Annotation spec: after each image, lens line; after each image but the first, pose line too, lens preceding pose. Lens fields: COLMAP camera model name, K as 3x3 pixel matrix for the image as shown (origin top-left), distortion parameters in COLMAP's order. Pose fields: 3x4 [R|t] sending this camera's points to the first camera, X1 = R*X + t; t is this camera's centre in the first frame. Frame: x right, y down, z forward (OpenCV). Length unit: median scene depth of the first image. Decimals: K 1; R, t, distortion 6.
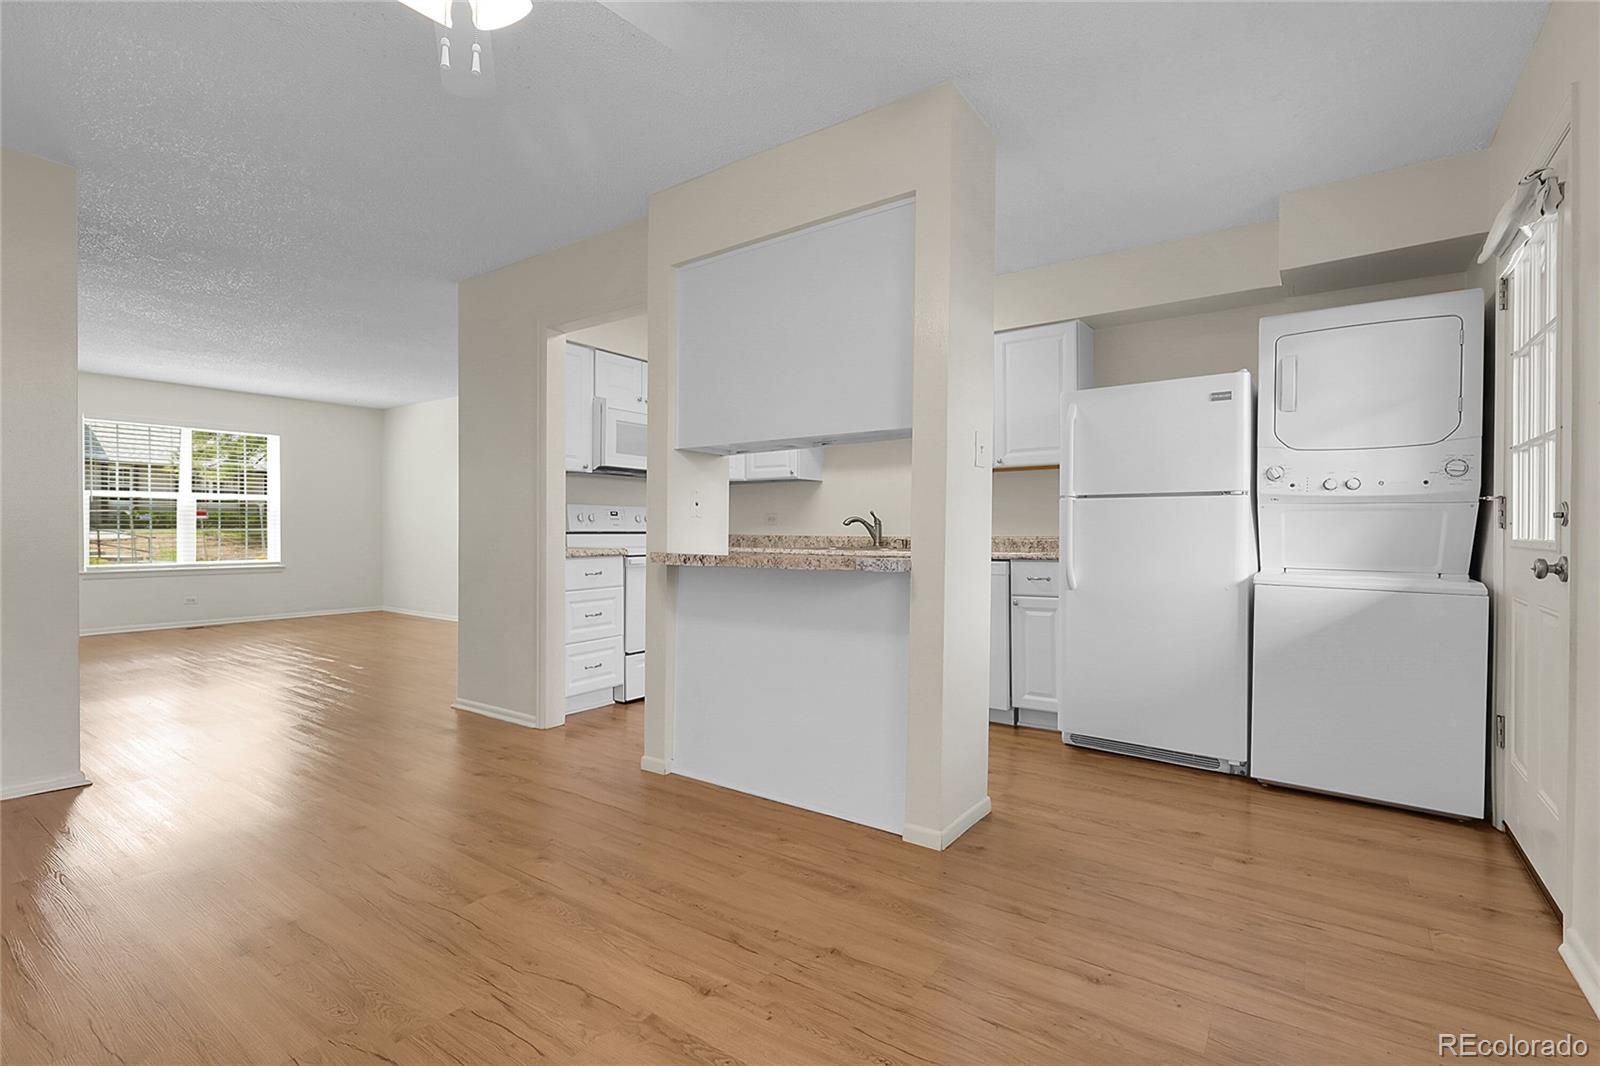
lens RADIAL K [[729.4, 0, 800.4], [0, 729.4, 543.7], [0, 0, 1]] dist [0.016433, 0.000282]
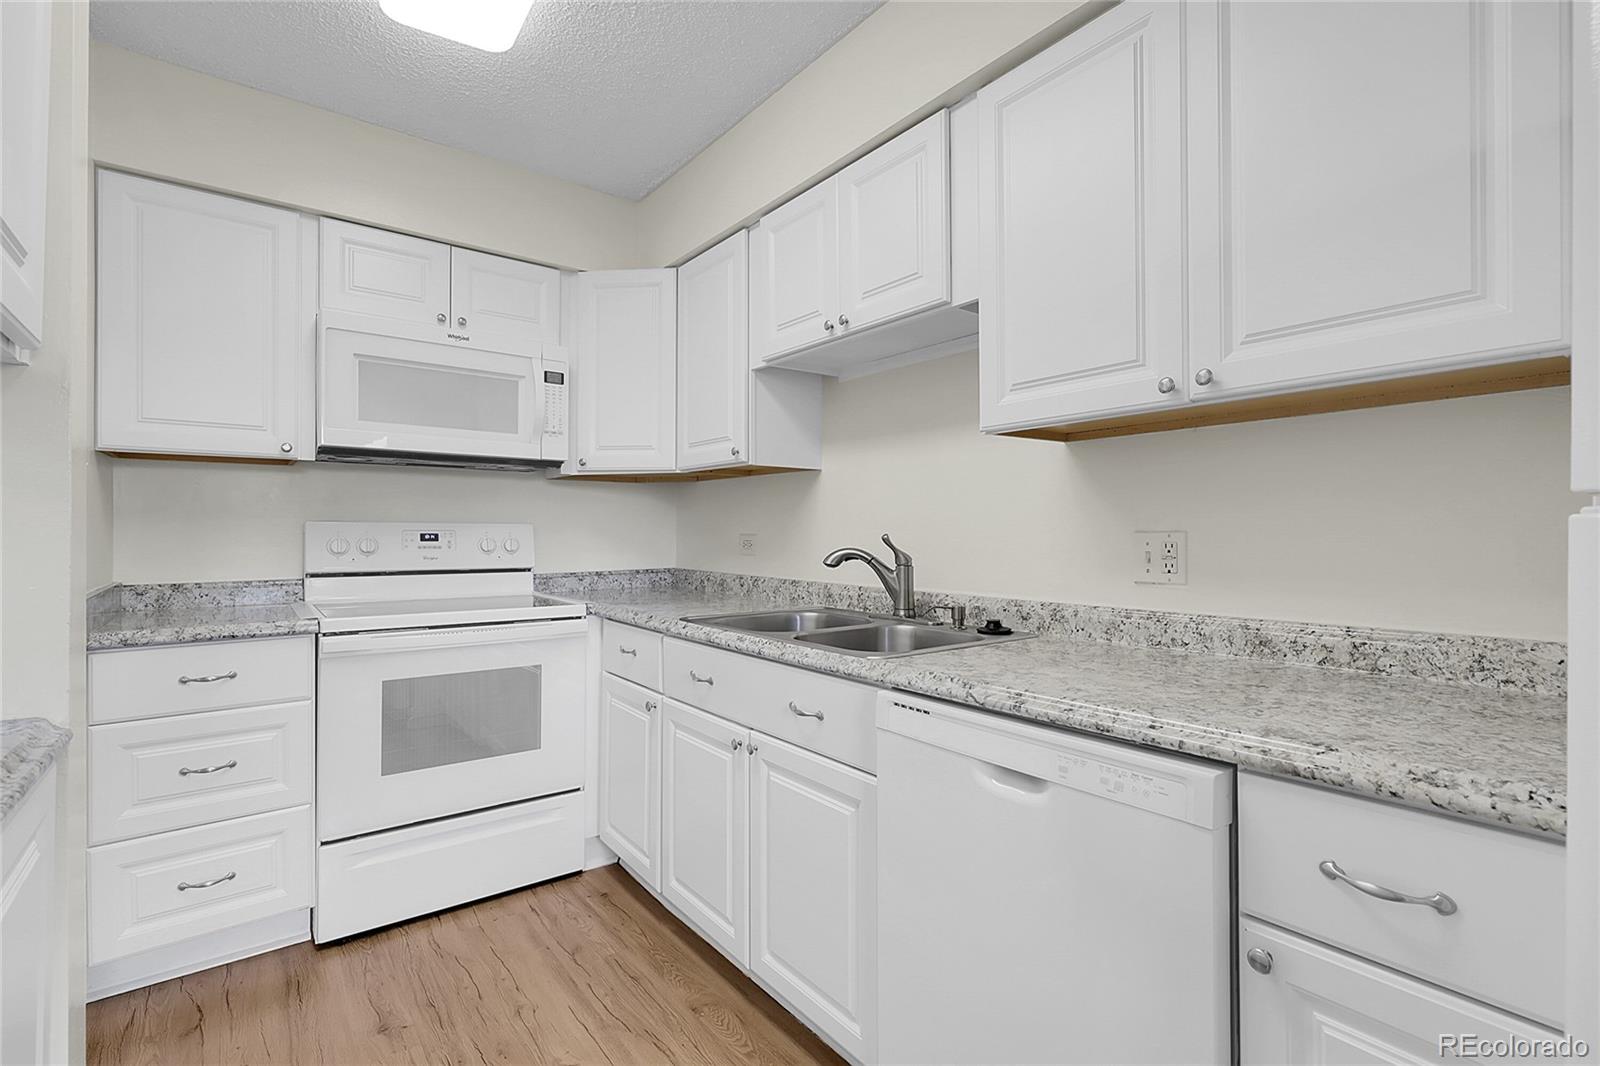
lens RADIAL K [[729.4, 0, 798.5], [0, 729.4, 541.6], [0, 0, 1]] dist [0.016433, 0.000282]
pose [[0.955593, 0.004852, -0.294651, 0.174402], [-0.007000, 0.999956, -0.006234, -0.037478], [0.294608, 0.008020, 0.955585, 0.573223]]
